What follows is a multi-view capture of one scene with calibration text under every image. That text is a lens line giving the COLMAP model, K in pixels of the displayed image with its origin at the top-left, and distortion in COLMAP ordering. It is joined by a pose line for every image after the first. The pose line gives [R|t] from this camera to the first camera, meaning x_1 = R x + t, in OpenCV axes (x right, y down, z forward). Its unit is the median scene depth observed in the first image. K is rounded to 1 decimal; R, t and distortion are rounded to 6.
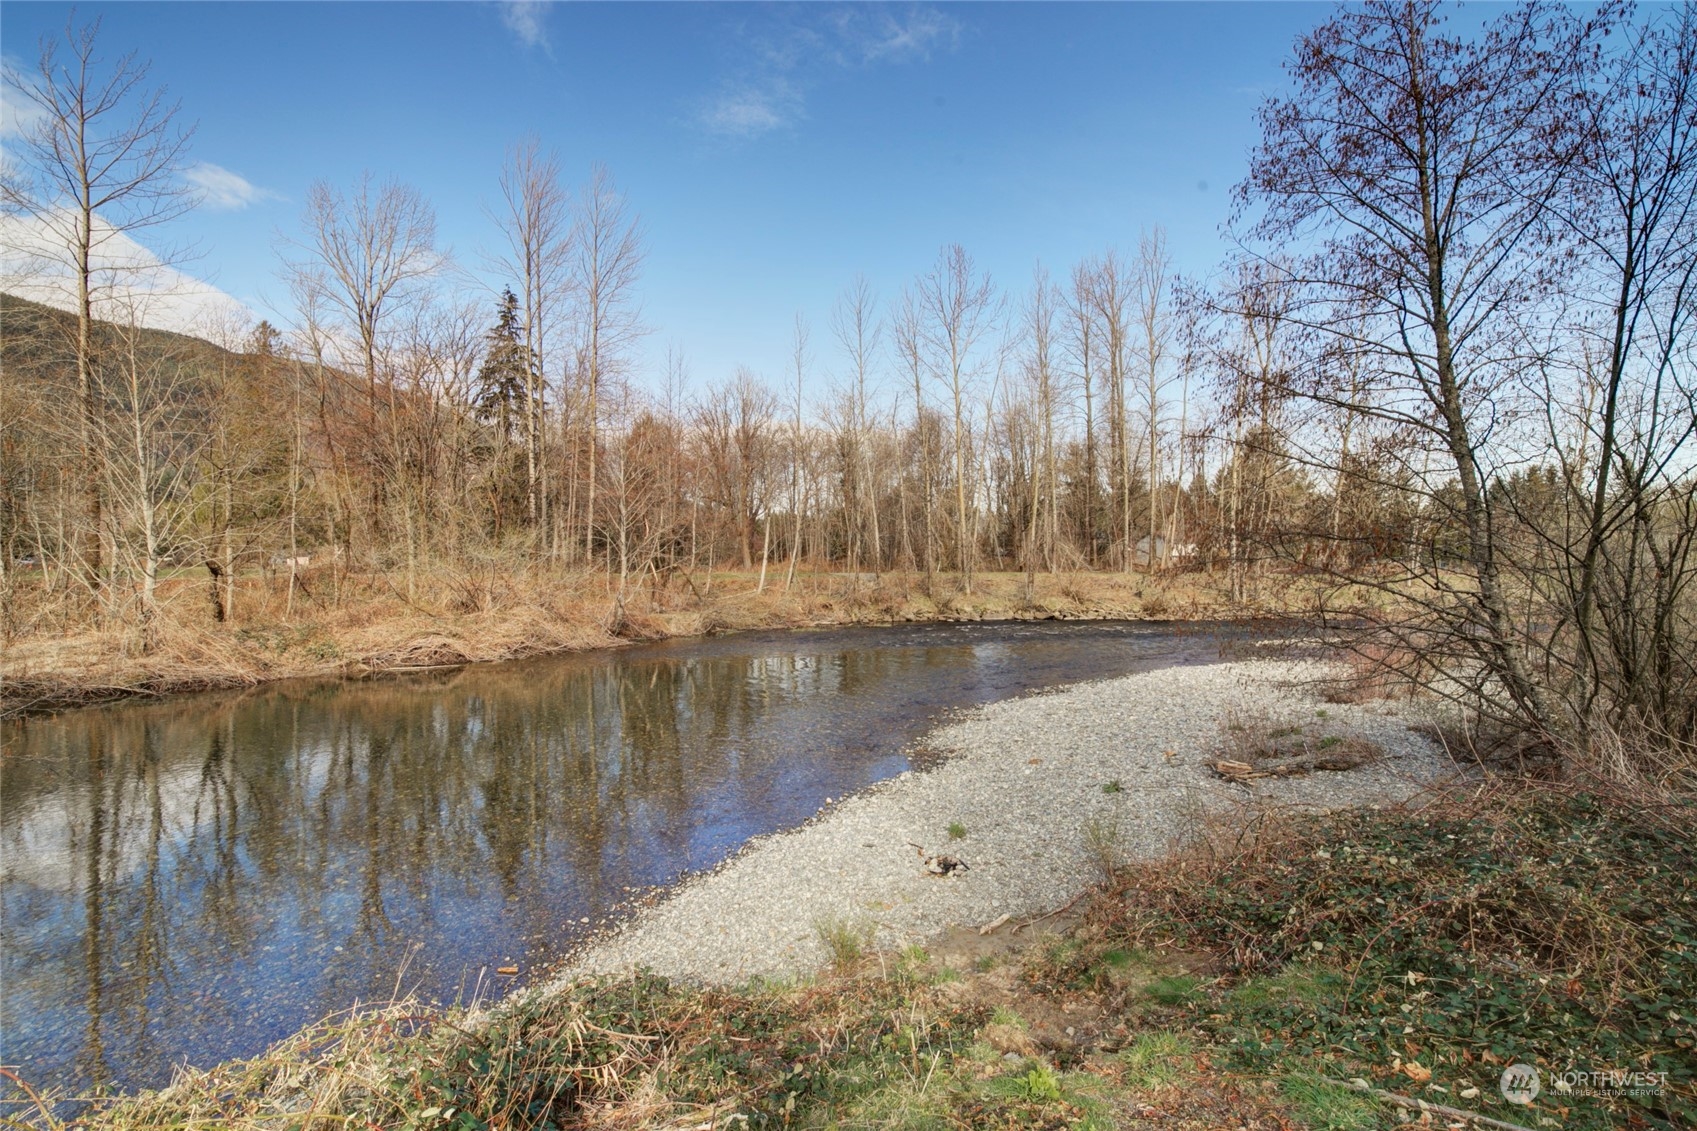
lens RADIAL K [[731.6, 0, 844.8], [0, 731.6, 560.6], [0, 0, 1]] dist [-0.007581, 0.000015]
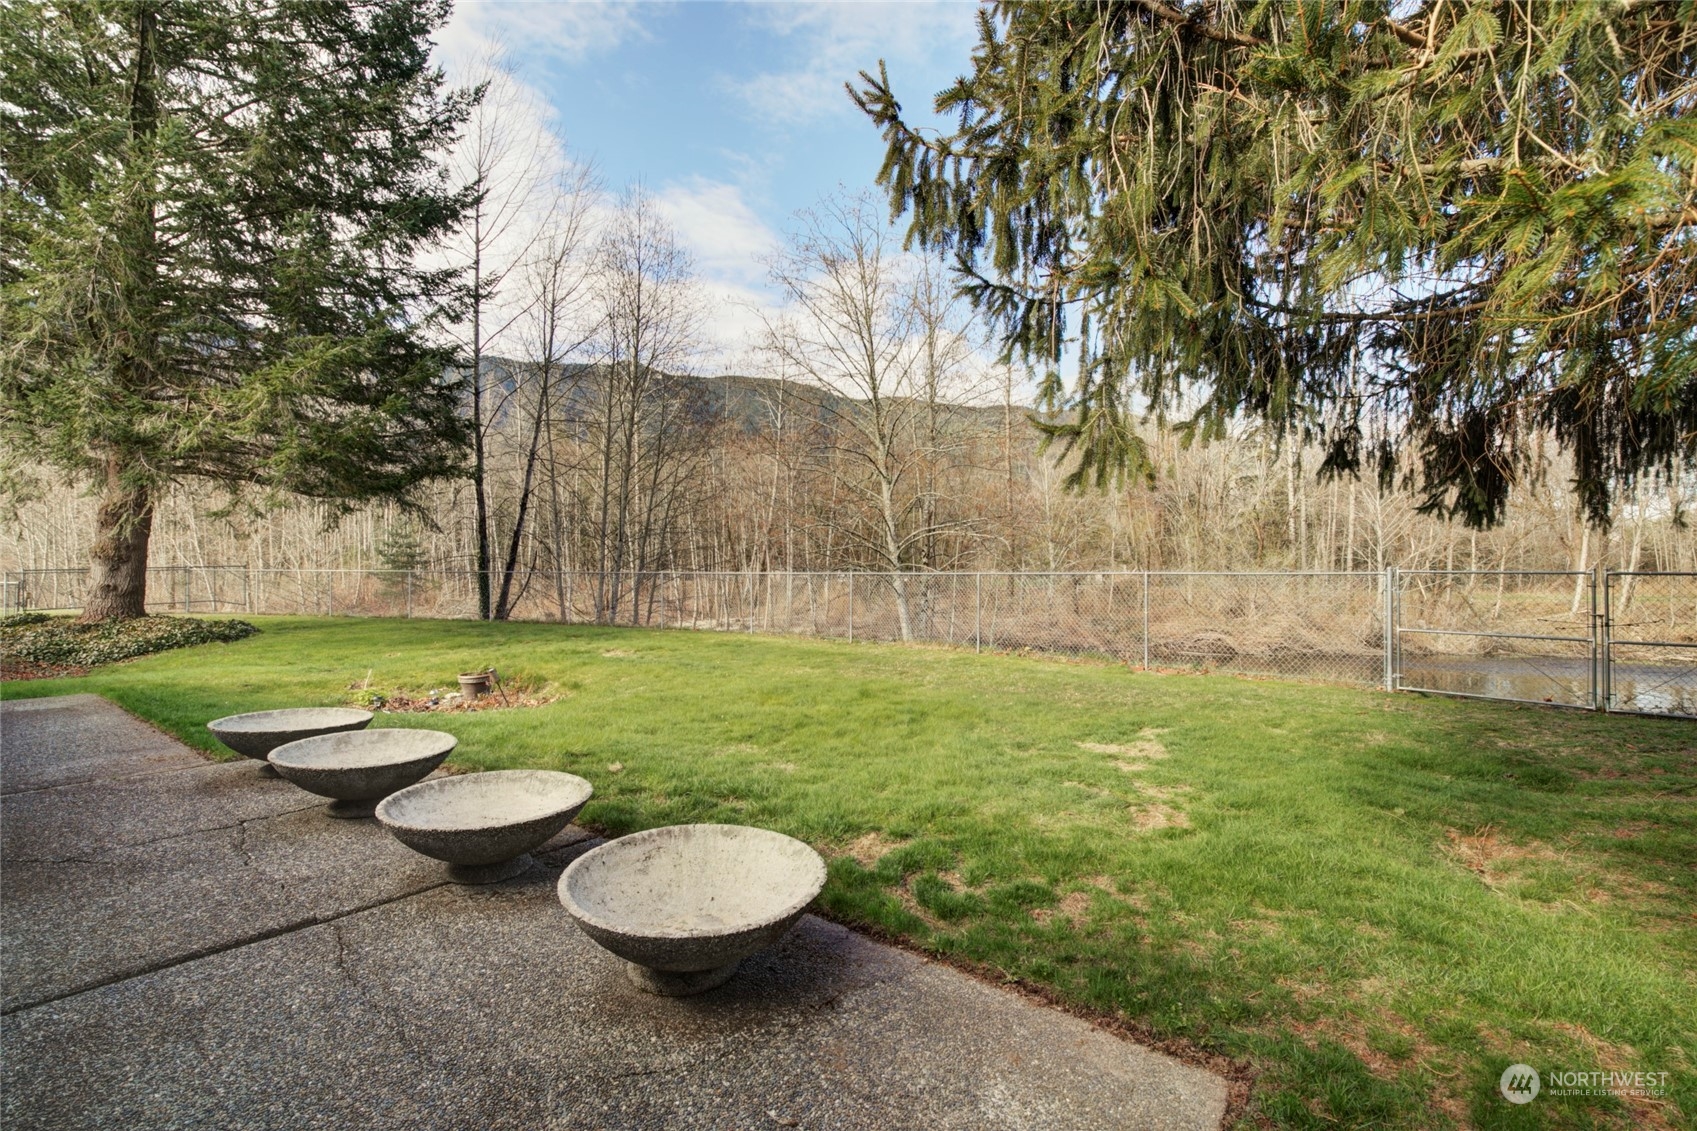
lens RADIAL K [[731.6, 0, 843.0], [0, 731.6, 562.1], [0, 0, 1]] dist [-0.007581, 0.000015]
pose [[0.568751, -0.005716, -0.822490, 0.111143], [-0.008455, 0.999882, -0.012796, -0.002620], [0.822466, 0.014232, 0.568636, -0.226614]]
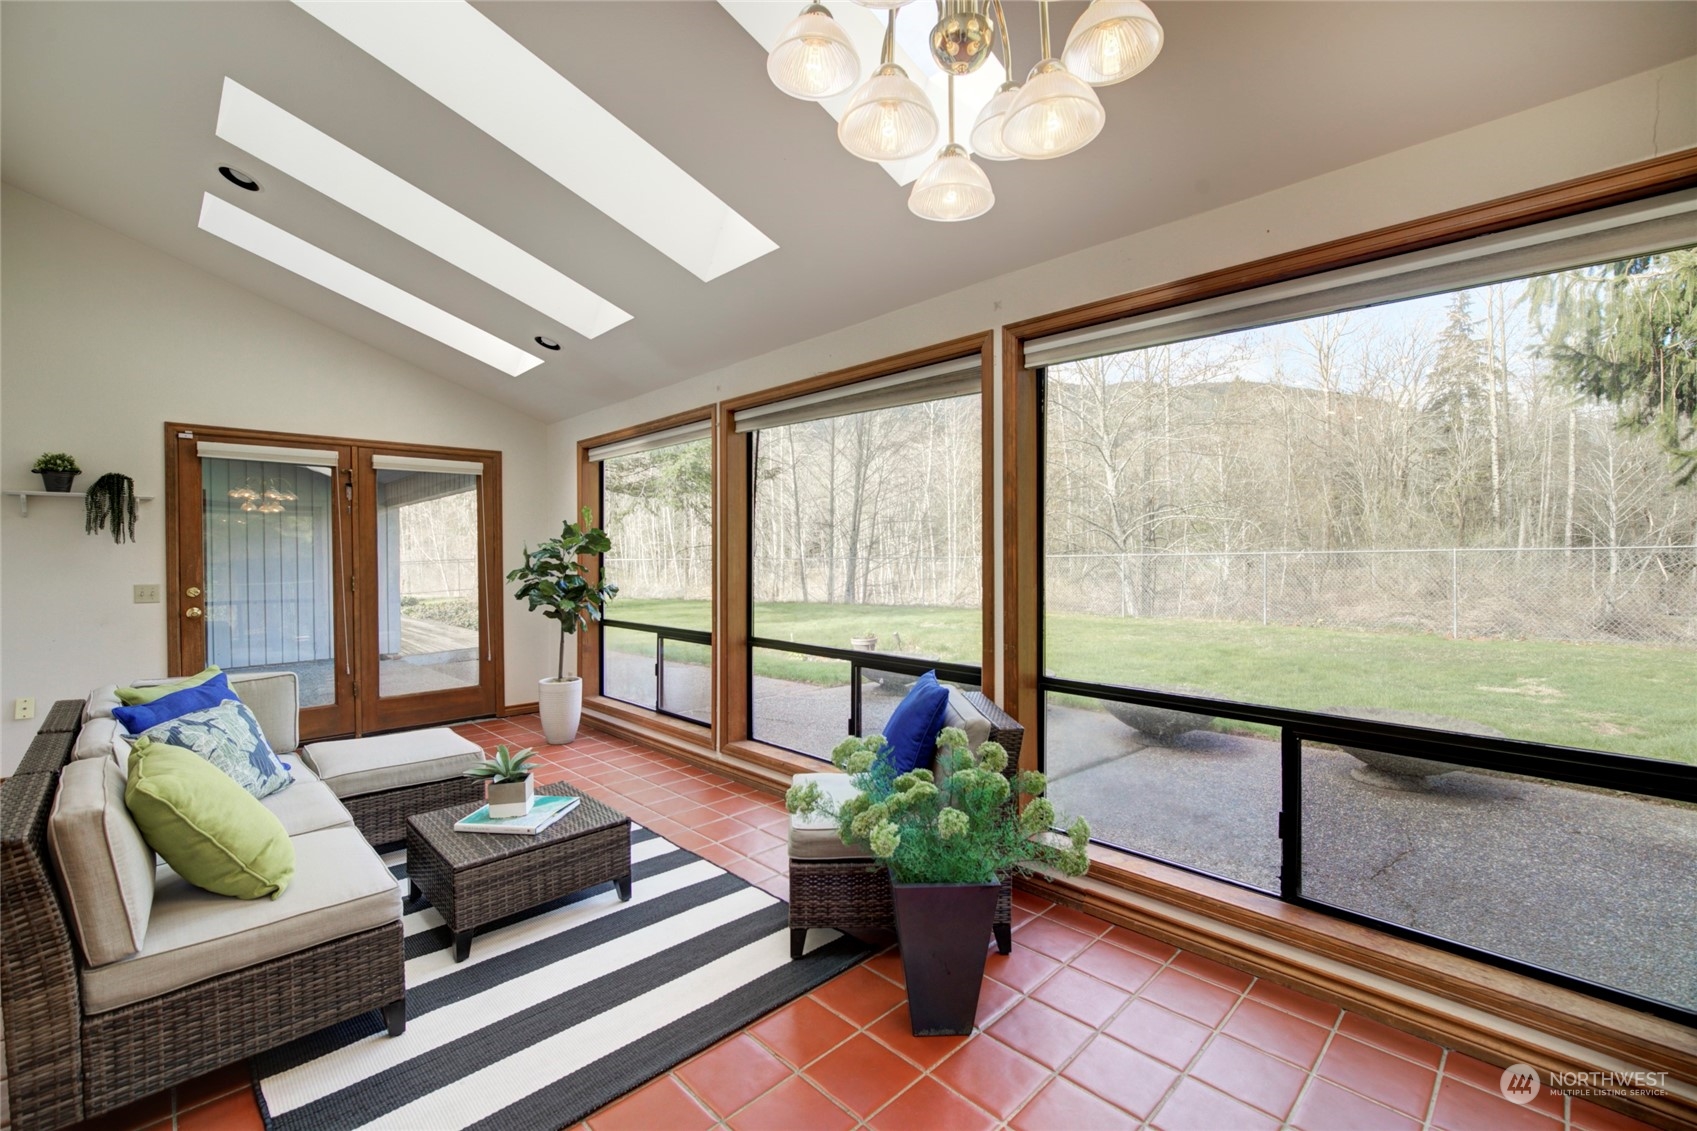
lens RADIAL K [[731.6, 0, 836.7], [0, 731.6, 558.8], [0, 0, 1]] dist [-0.007581, 0.000015]
pose [[0.431181, -0.001377, -0.902265, 0.110624], [0.002572, 0.999997, -0.000297, -0.000172], [0.902262, -0.002192, 0.431183, -0.317034]]
